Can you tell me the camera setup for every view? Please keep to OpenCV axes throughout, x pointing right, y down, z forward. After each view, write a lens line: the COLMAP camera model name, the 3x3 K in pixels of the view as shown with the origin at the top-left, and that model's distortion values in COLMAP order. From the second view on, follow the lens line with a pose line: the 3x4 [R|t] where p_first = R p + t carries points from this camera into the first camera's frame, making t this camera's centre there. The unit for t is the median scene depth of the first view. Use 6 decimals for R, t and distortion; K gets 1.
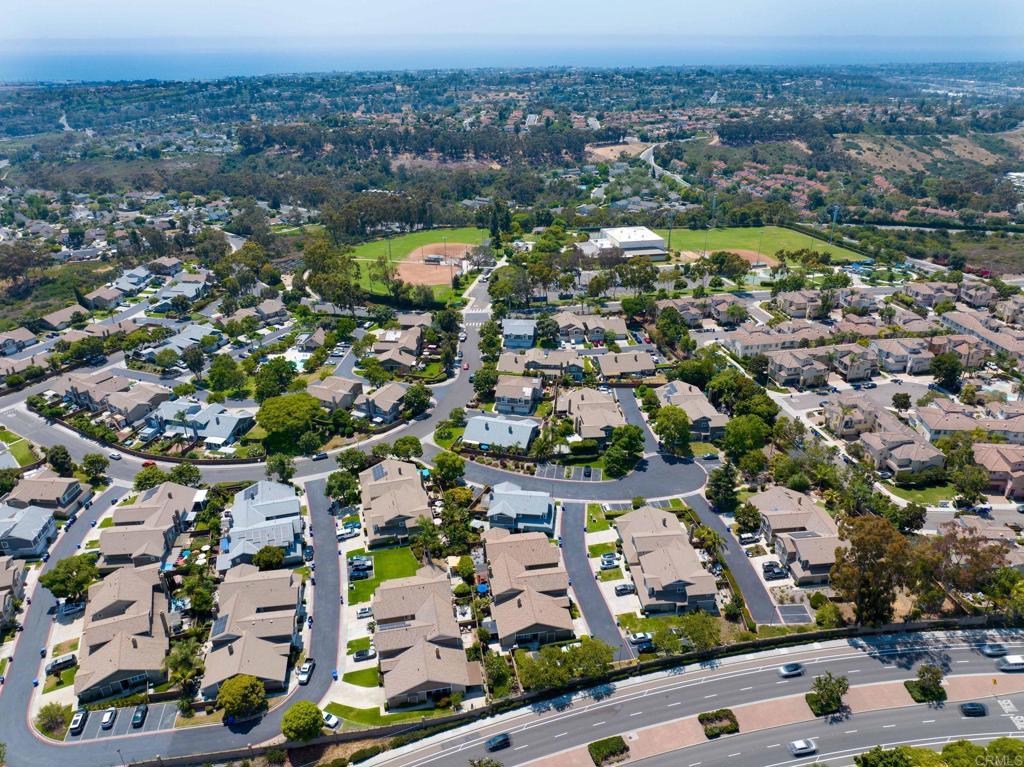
lens RADIAL K [[720.2, 0, 512.0], [0, 720.2, 383.5], [0, 0, 1]] dist [-0.049580, 0.018730]
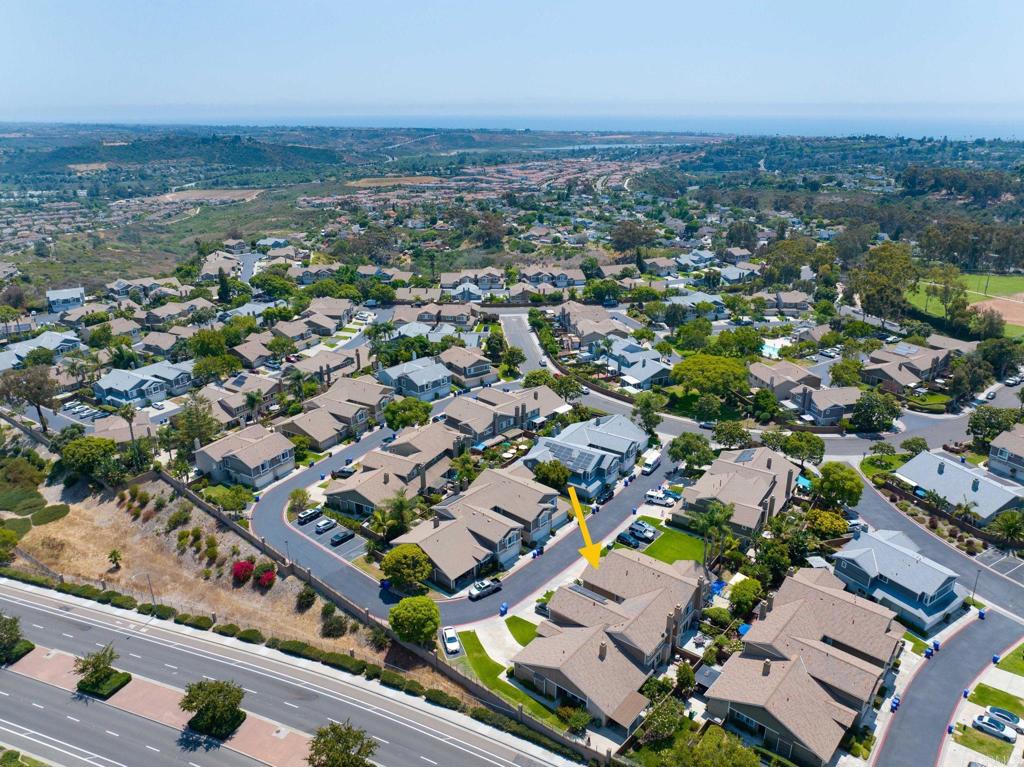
lens RADIAL K [[720.2, 0, 512.0], [0, 720.2, 383.5], [0, 0, 1]] dist [-0.049580, 0.018730]
pose [[0.630611, 0.276356, -0.725229, 0.177632], [-0.335949, 0.939571, 0.065915, 0.080839], [0.699620, 0.202073, 0.685345, 0.281198]]
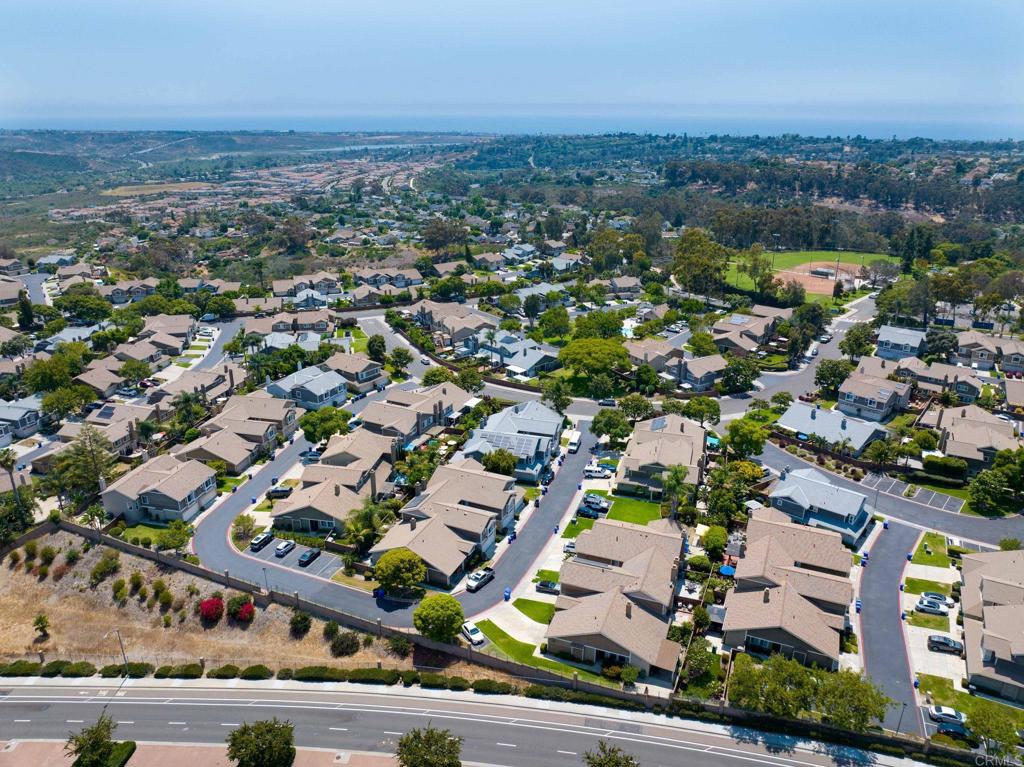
lens RADIAL K [[720.2, 0, 512.0], [0, 720.2, 383.5], [0, 0, 1]] dist [-0.049580, 0.018730]
pose [[0.837910, 0.198745, -0.508337, 0.083112], [-0.242217, 0.970016, -0.020008, 0.129652], [0.489119, 0.139892, 0.860926, 0.181804]]
